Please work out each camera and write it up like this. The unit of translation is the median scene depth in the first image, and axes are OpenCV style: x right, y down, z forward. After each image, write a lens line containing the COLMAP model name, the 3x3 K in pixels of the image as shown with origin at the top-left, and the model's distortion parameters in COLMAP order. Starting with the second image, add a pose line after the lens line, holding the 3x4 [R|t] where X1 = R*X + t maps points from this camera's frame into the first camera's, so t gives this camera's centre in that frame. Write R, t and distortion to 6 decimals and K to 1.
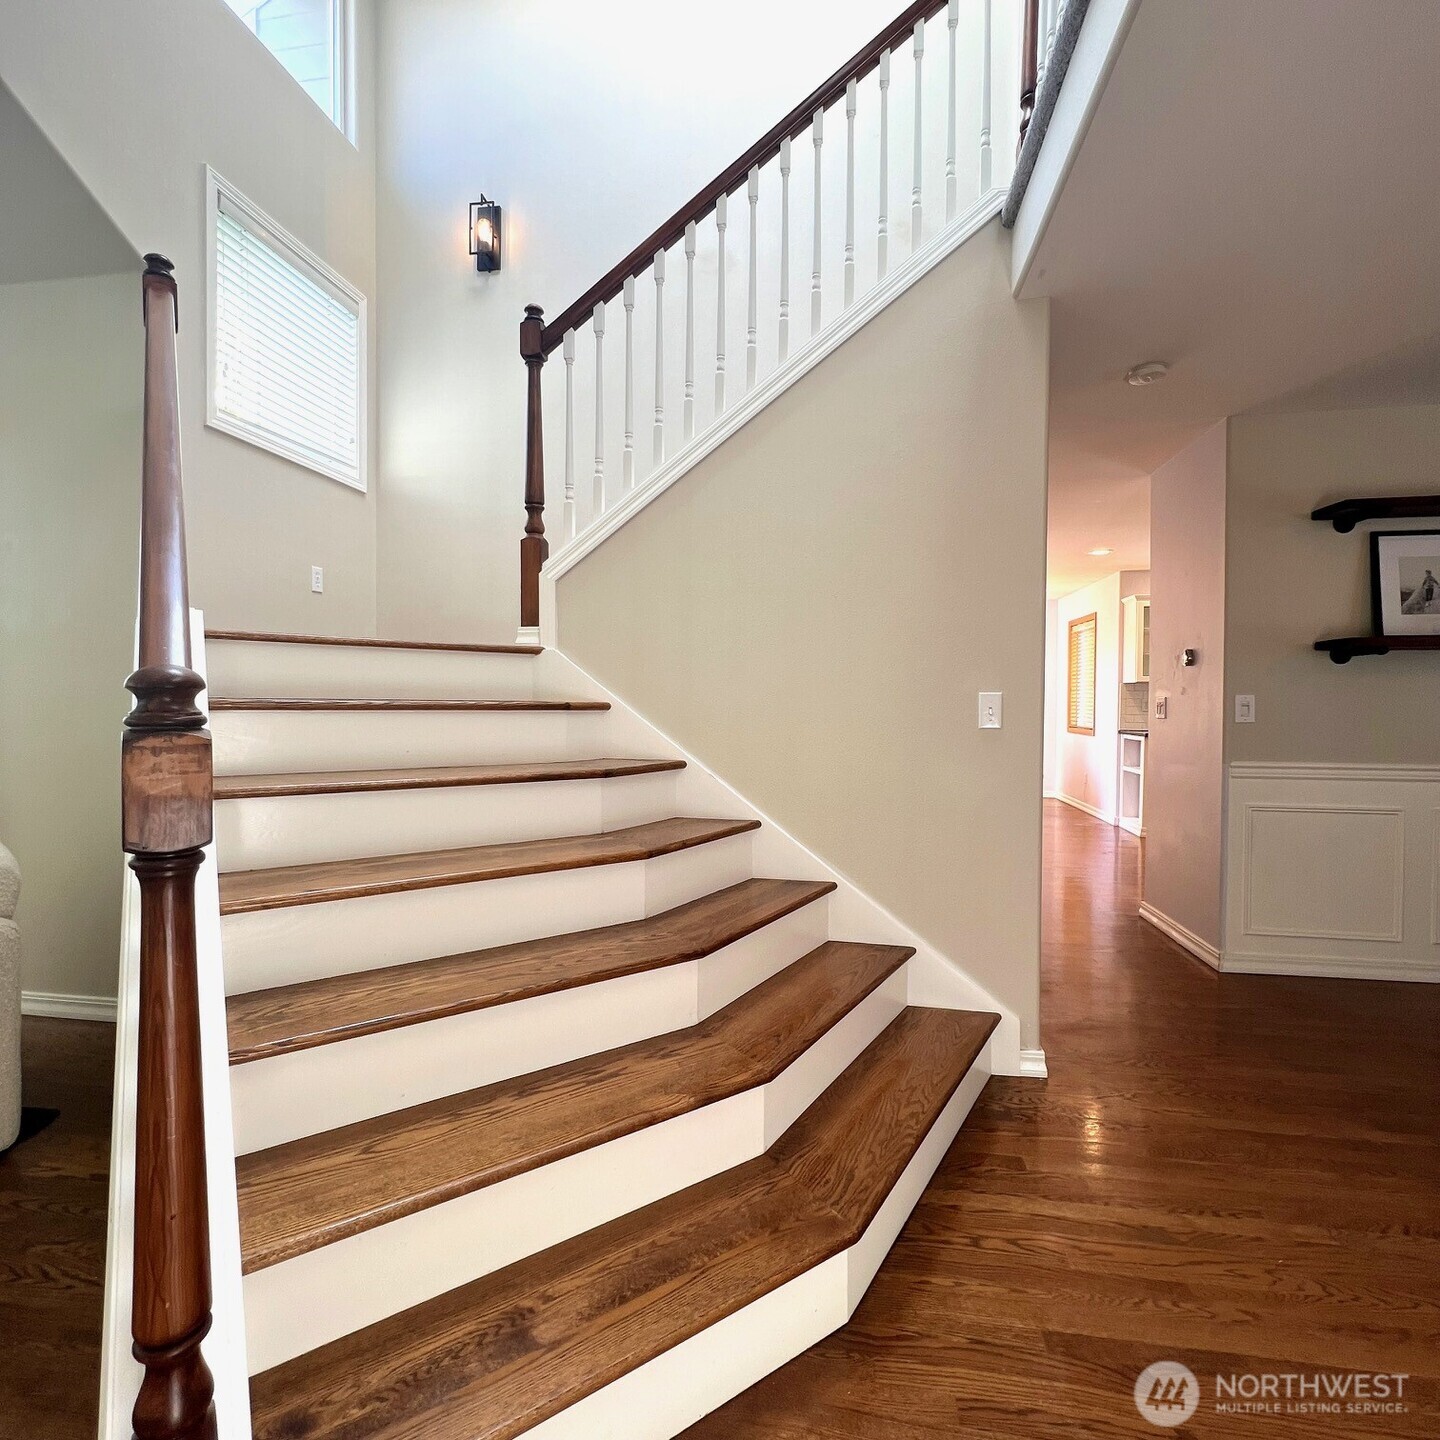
lens RADIAL K [[774.2, 0, 718.9], [0, 774.2, 717.5], [0, 0, 1]] dist [-0.000914, 0.001839]
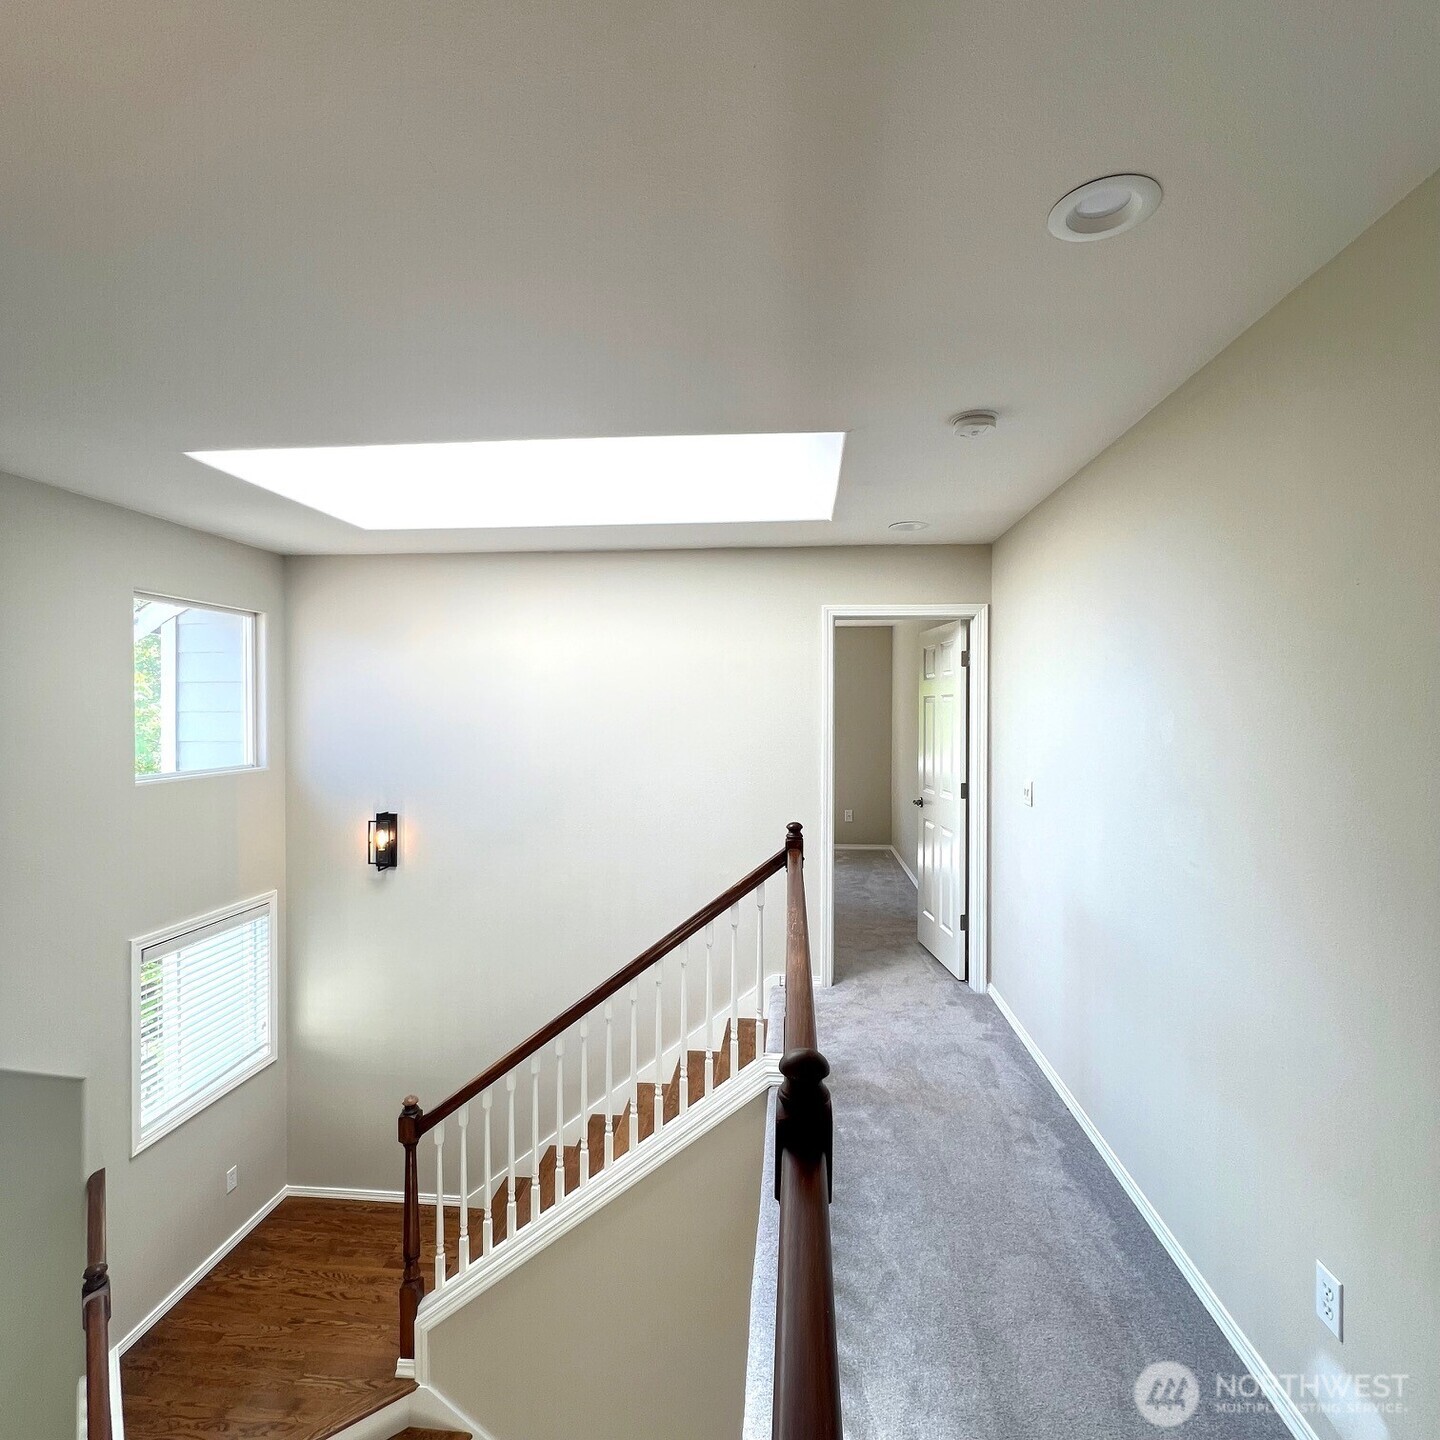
lens RADIAL K [[774.2, 0, 722.5], [0, 774.2, 716.9], [0, 0, 1]] dist [-0.000914, 0.001839]
pose [[0.997332, -0.003654, 0.072907, 0.122985], [0.003631, 0.999993, 0.000440, -0.814603], [-0.072908, -0.000174, 0.997339, -0.195818]]
